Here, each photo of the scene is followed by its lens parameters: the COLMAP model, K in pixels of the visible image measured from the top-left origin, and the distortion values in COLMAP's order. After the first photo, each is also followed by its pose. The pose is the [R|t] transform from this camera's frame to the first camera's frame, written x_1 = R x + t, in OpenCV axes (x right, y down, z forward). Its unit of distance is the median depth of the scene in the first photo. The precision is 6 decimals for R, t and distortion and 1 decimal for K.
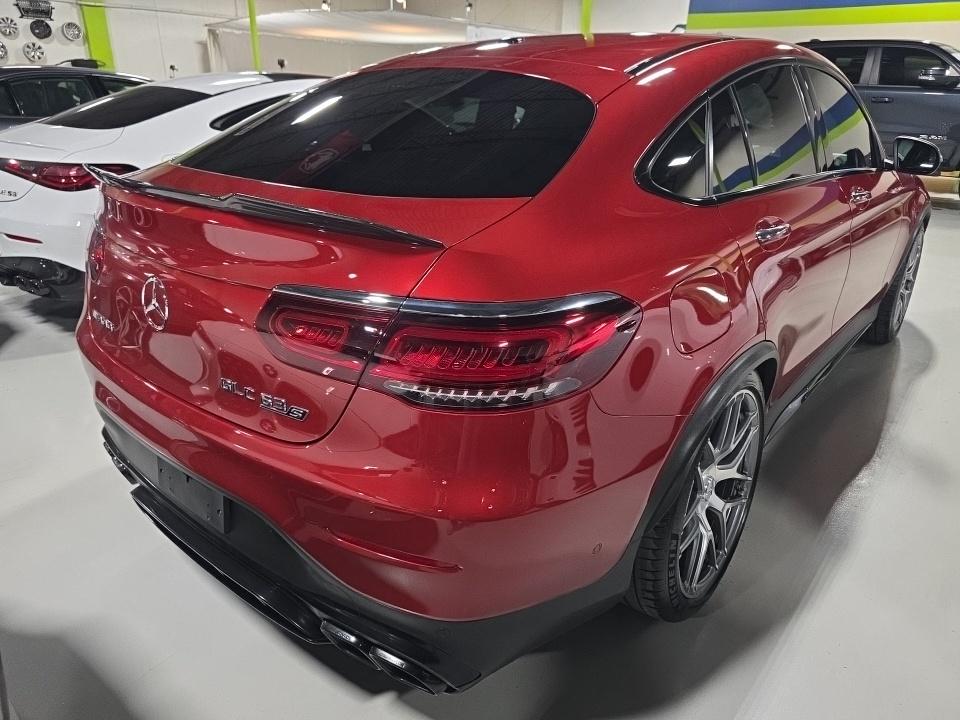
lens RADIAL K [[640.8, 0, 480.0], [0, 640.8, 360.0], [0, 0, 1]] dist [0.007972, 0.001093]
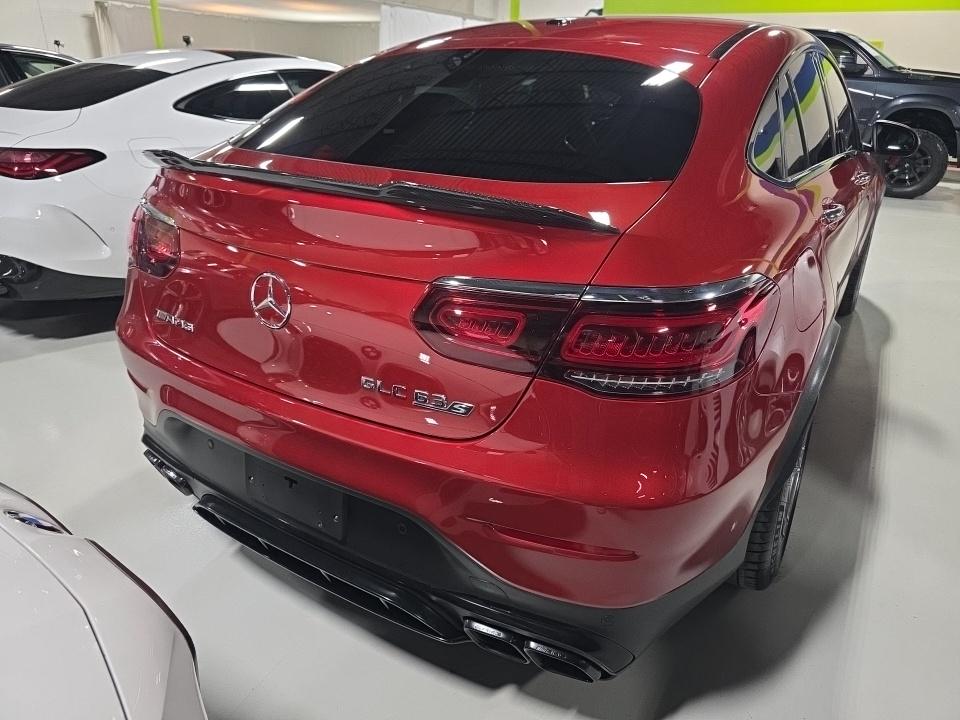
lens RADIAL K [[636.4, 0, 480.0], [0, 636.4, 360.0], [0, 0, 1]] dist [0.048517, -0.043146]
pose [[0.991281, -0.044520, 0.124015, -0.240683], [0.041677, 0.998808, 0.025427, -0.009230], [-0.124999, -0.020037, 0.991955, 0.026168]]
